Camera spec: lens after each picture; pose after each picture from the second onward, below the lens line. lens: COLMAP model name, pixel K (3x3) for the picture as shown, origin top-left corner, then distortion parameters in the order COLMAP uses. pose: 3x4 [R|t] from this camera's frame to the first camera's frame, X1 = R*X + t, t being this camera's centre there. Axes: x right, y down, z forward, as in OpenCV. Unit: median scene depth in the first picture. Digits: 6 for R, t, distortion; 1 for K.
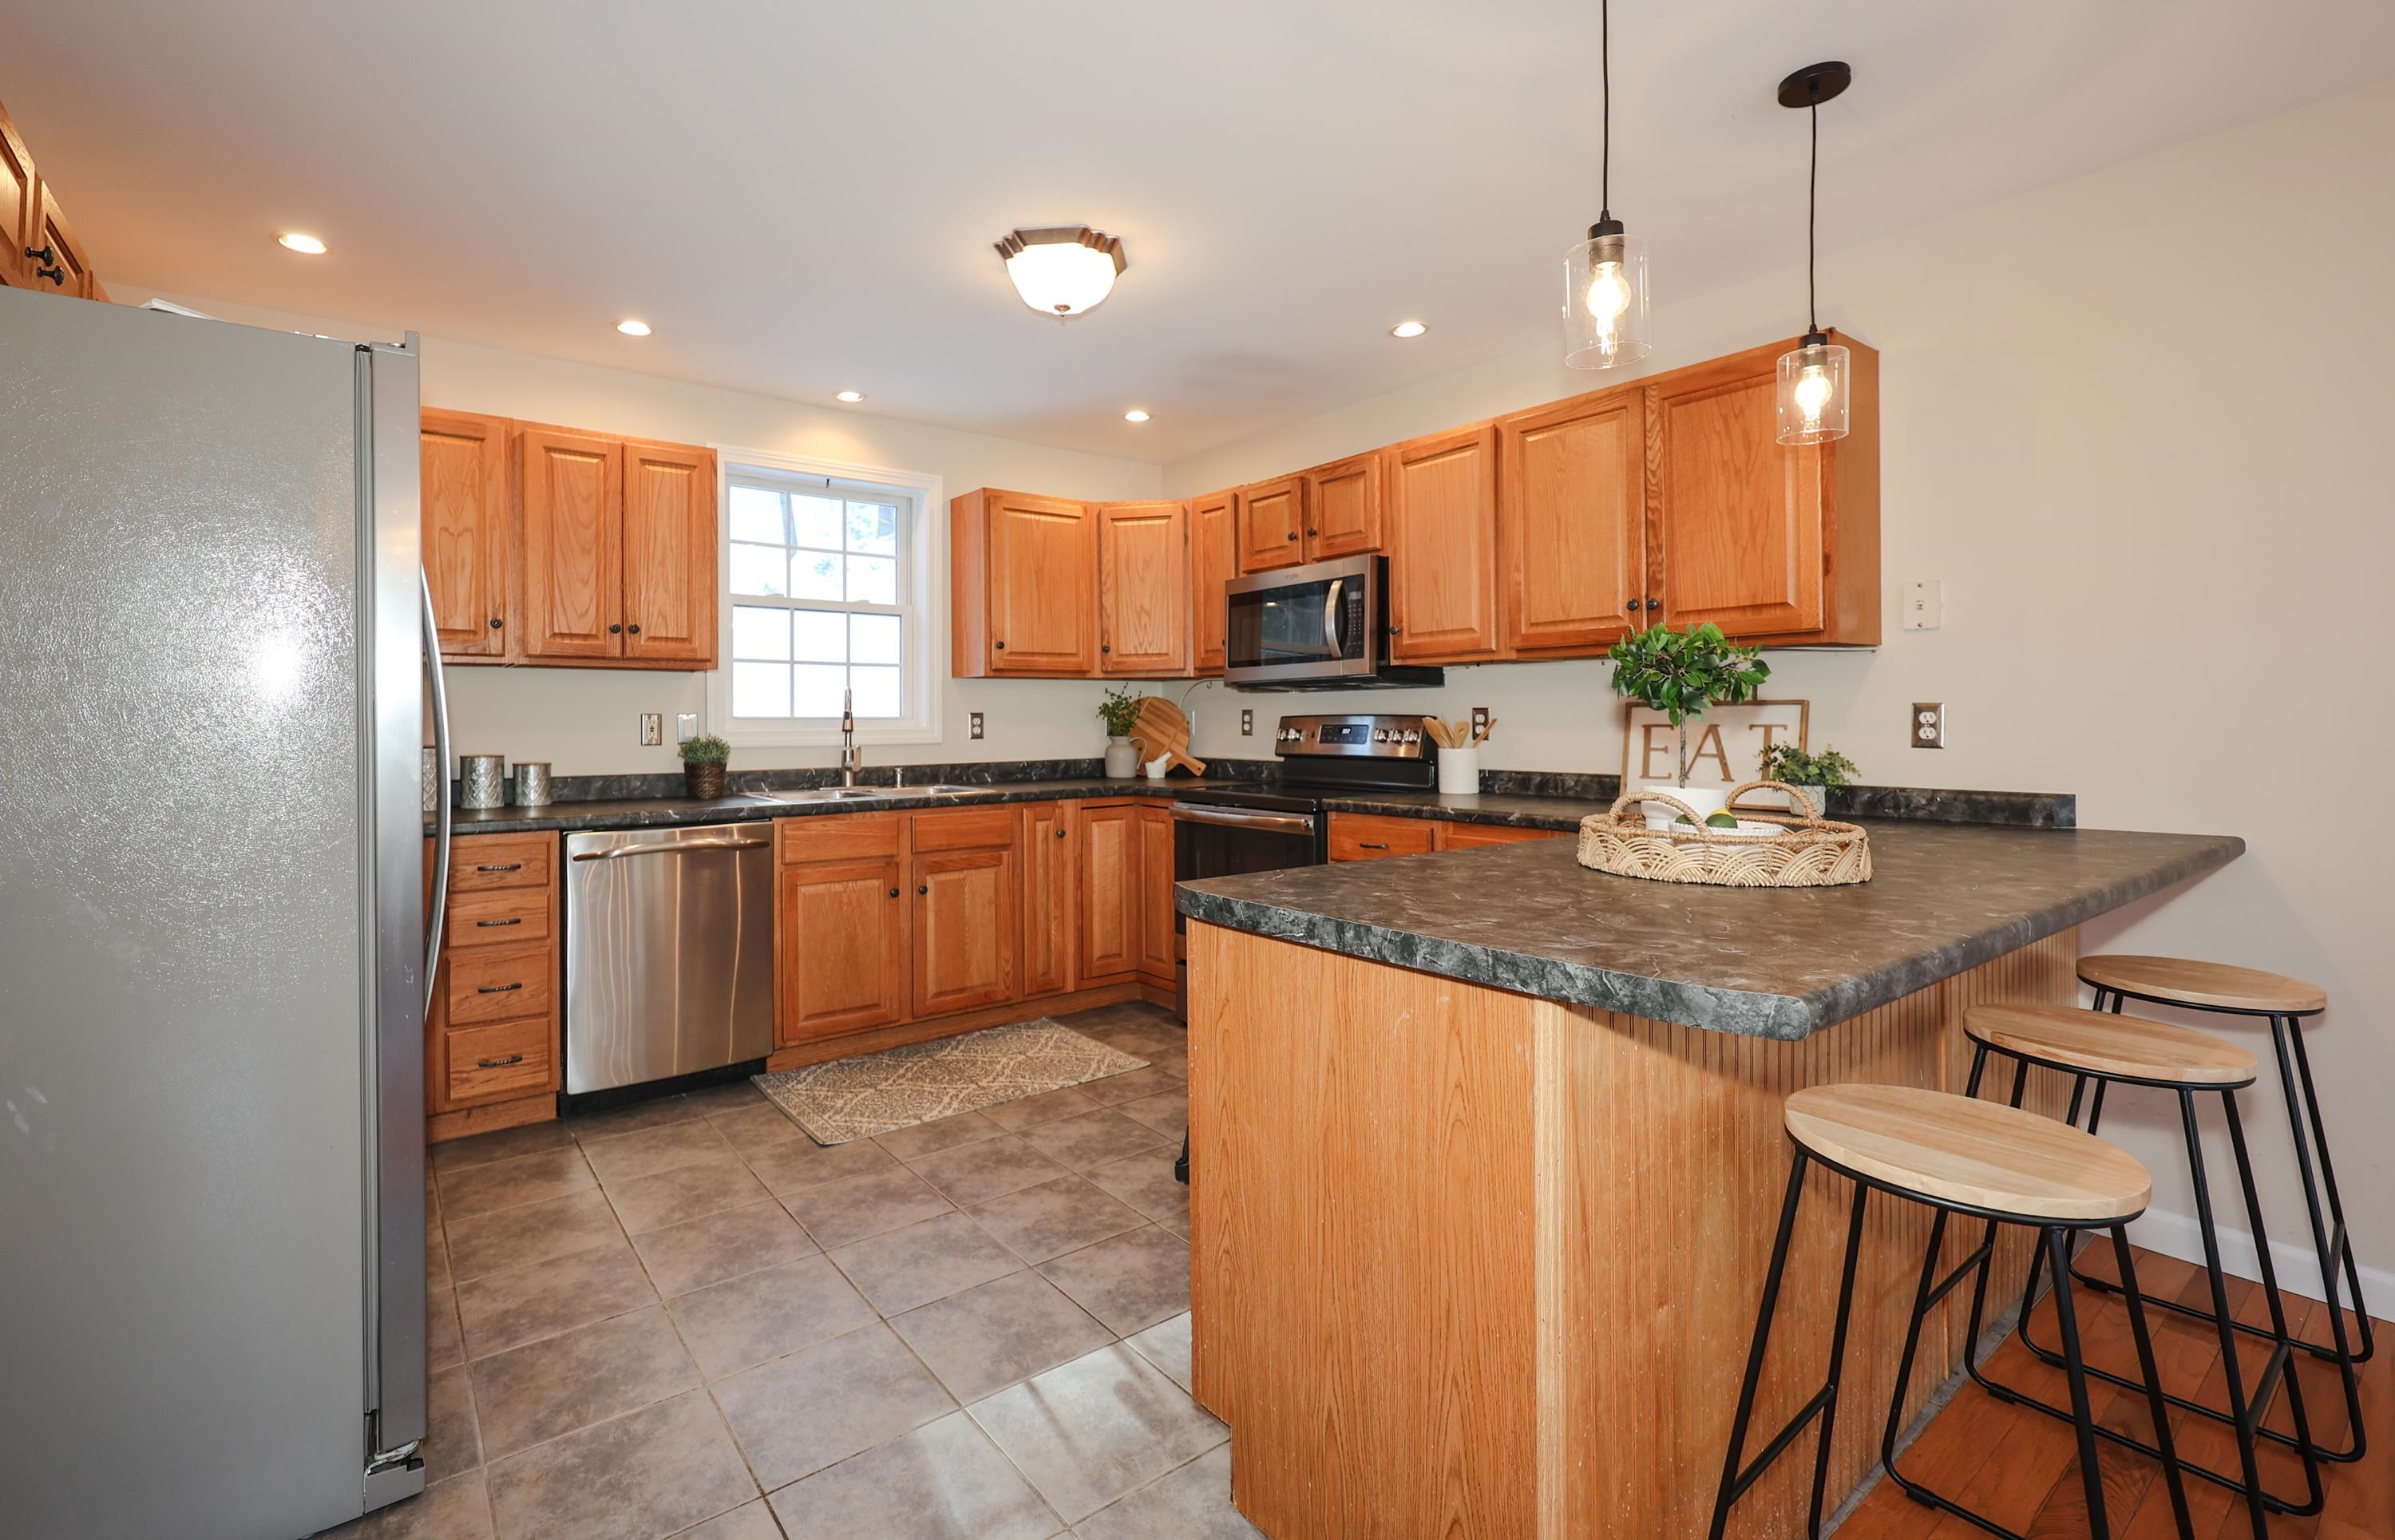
lens RADIAL K [[1051.7, 0, 1136.0], [0, 1051.7, 715.1], [0, 0, 1]] dist [-0.000258, 0.000164]
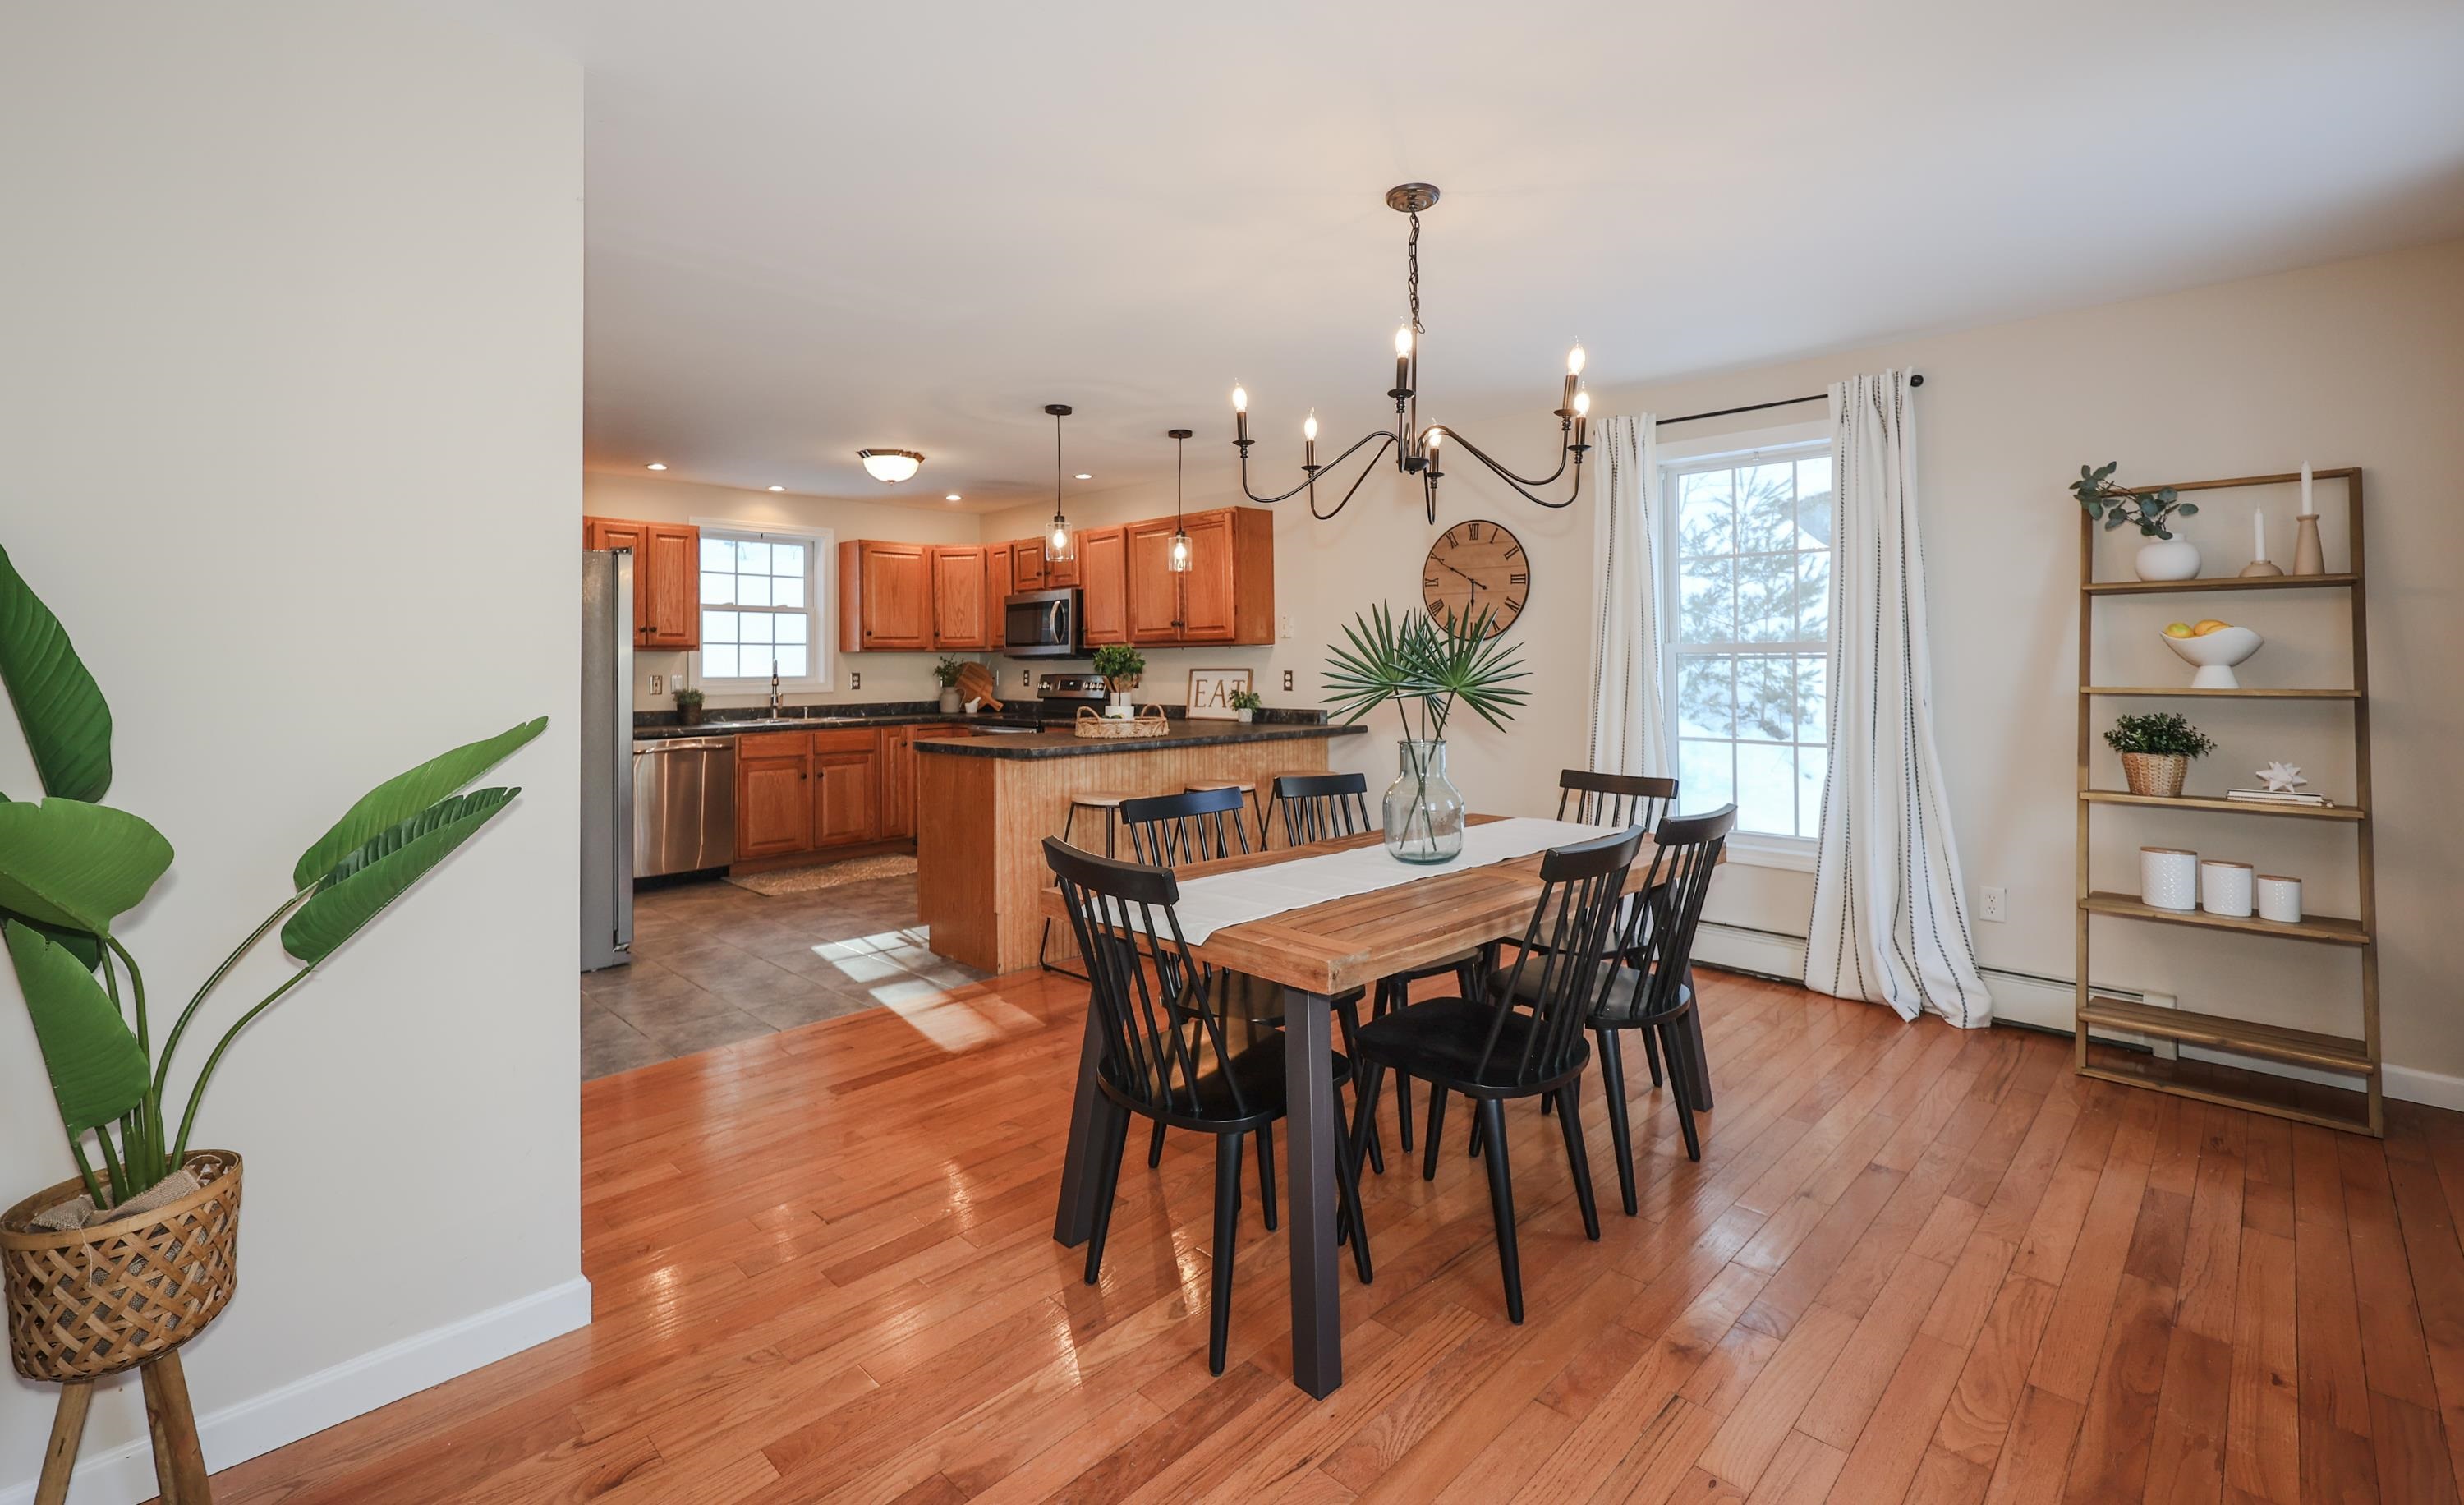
lens RADIAL K [[1063.4, 0, 1209.5], [0, 1063.4, 643.0], [0, 0, 1]] dist [0.000680, 0.000004]
pose [[0.988985, -0.000512, 0.148016, 0.186885], [0.003230, 0.999830, -0.018128, -0.021819], [-0.147981, 0.018406, 0.988819, -0.903543]]
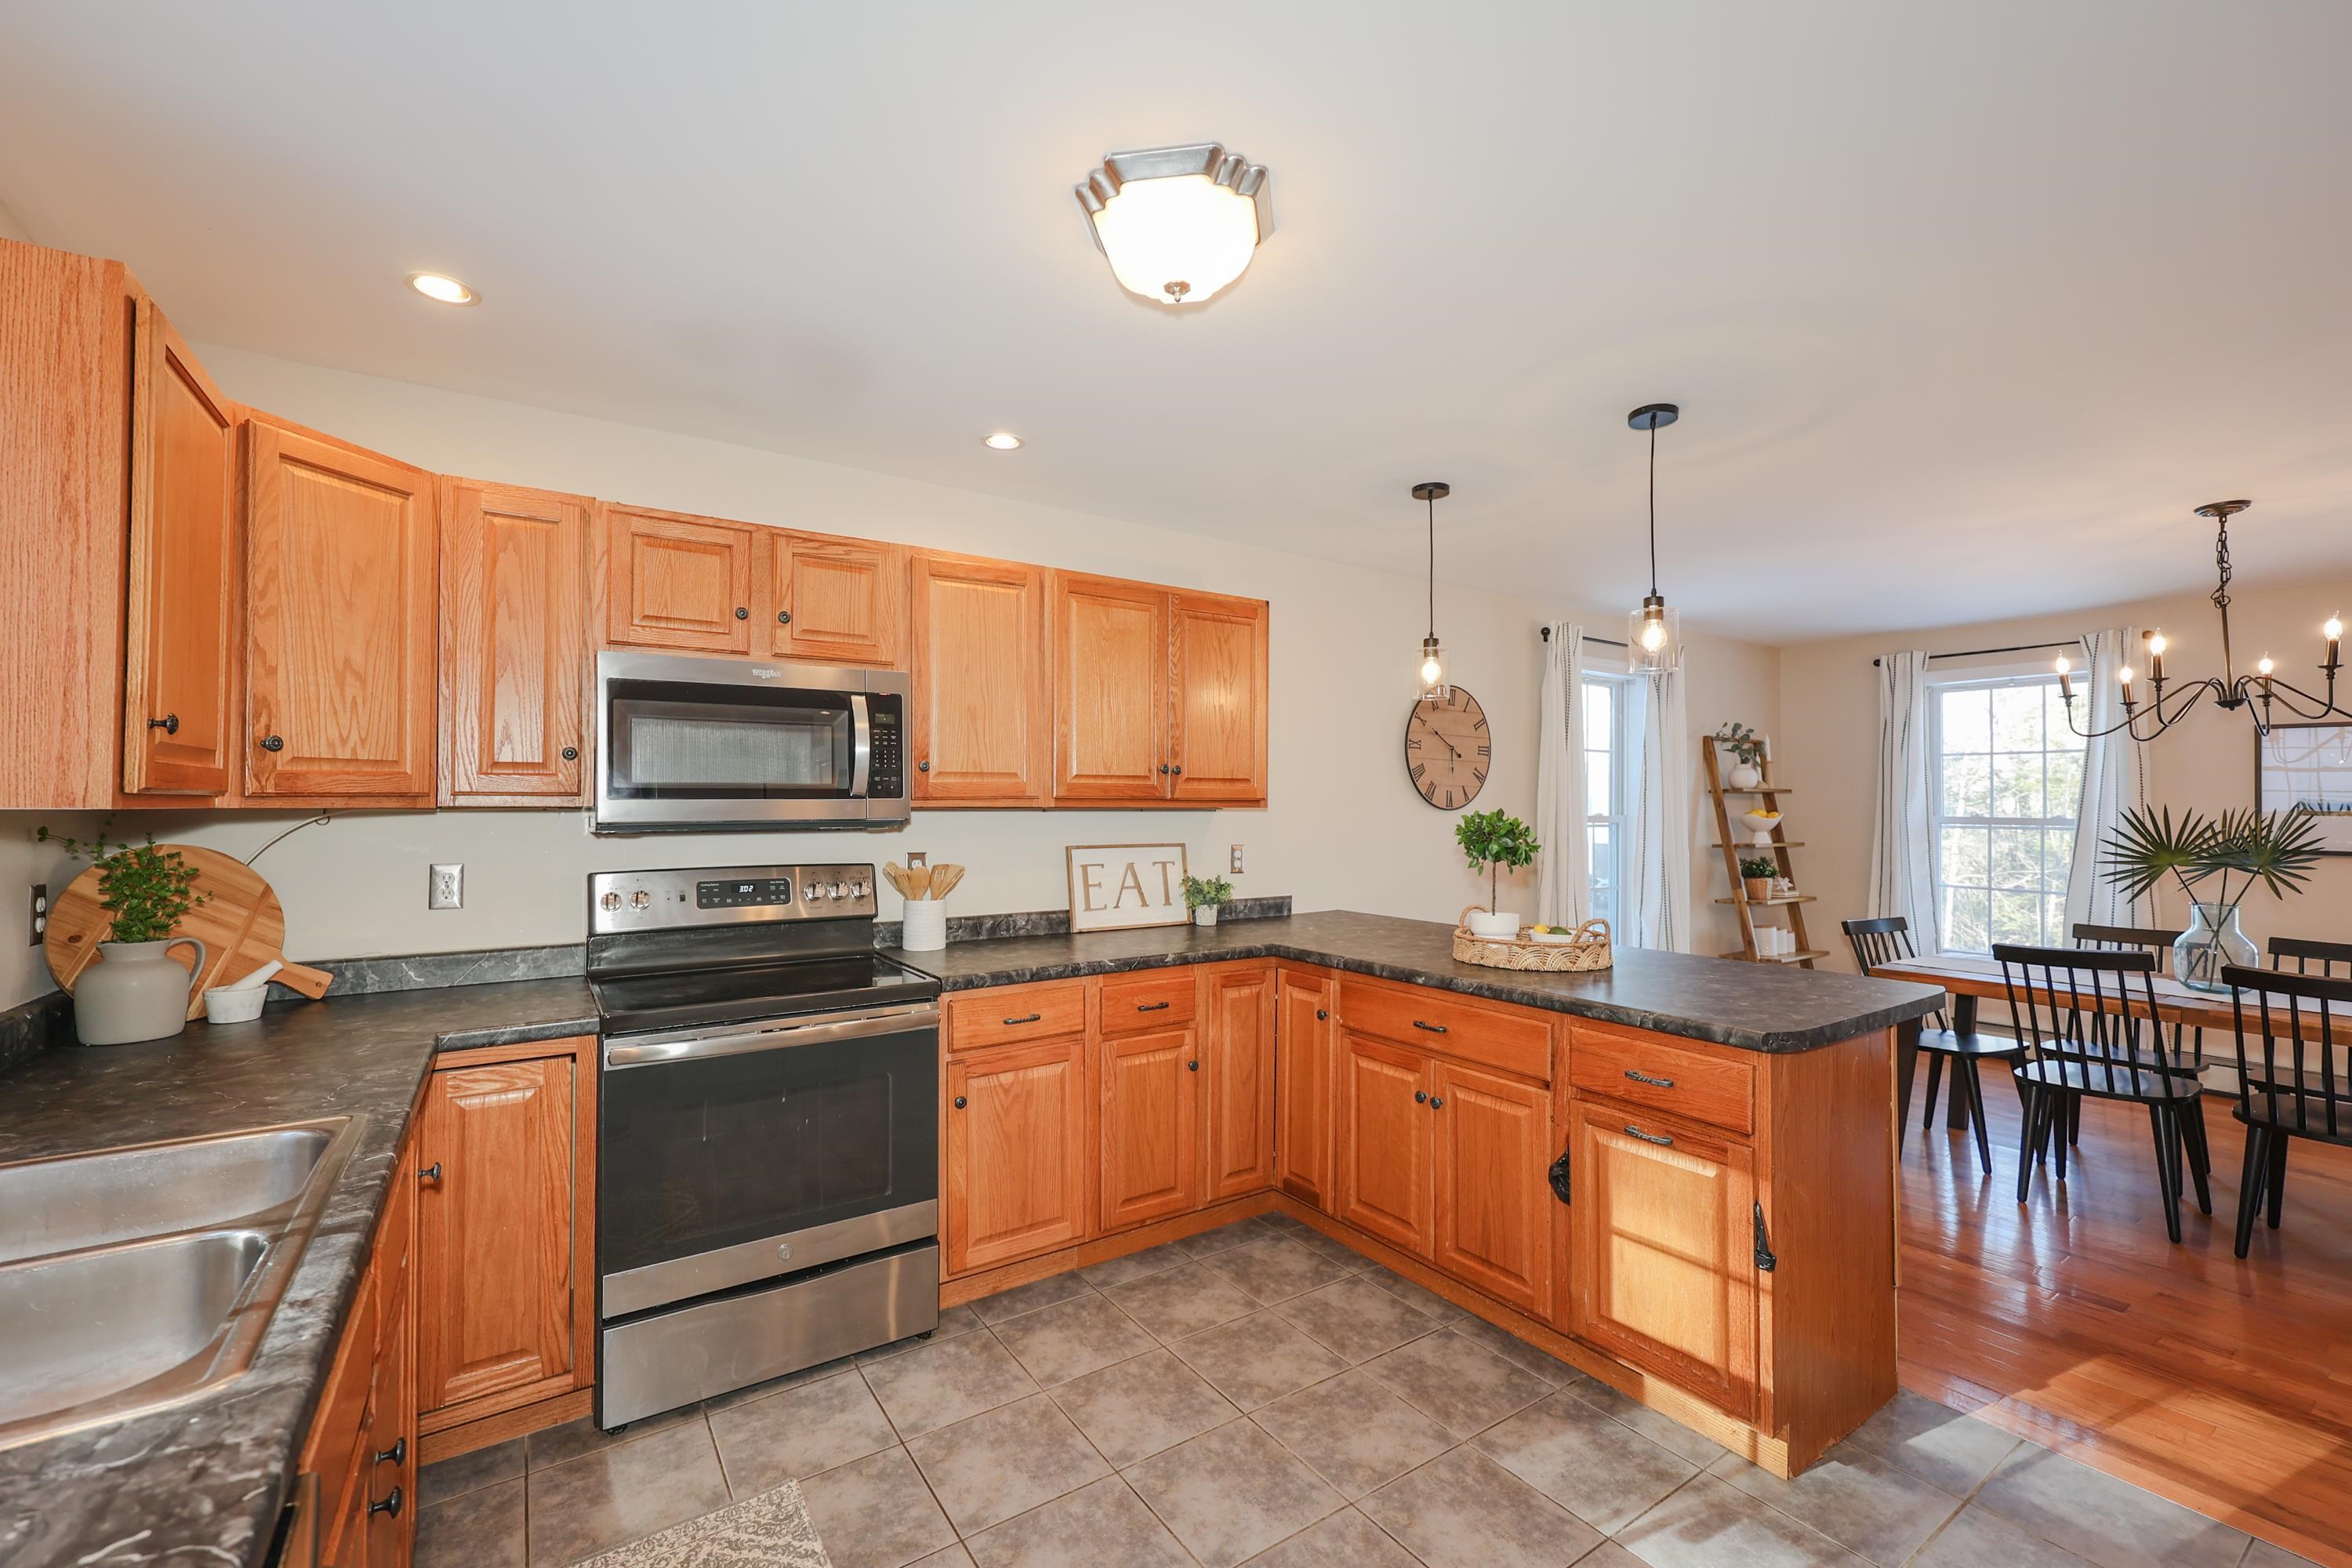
lens RADIAL K [[972.5, 0, 1188.7], [0, 972.5, 791.5], [0, 0, 1]] dist [-0.000917, 0.000007]
pose [[0.036360, 0.020943, 0.999119, -0.532337], [-0.004029, 0.999775, -0.020810, -0.045340], [-0.999331, -0.003269, 0.036436, 0.759305]]
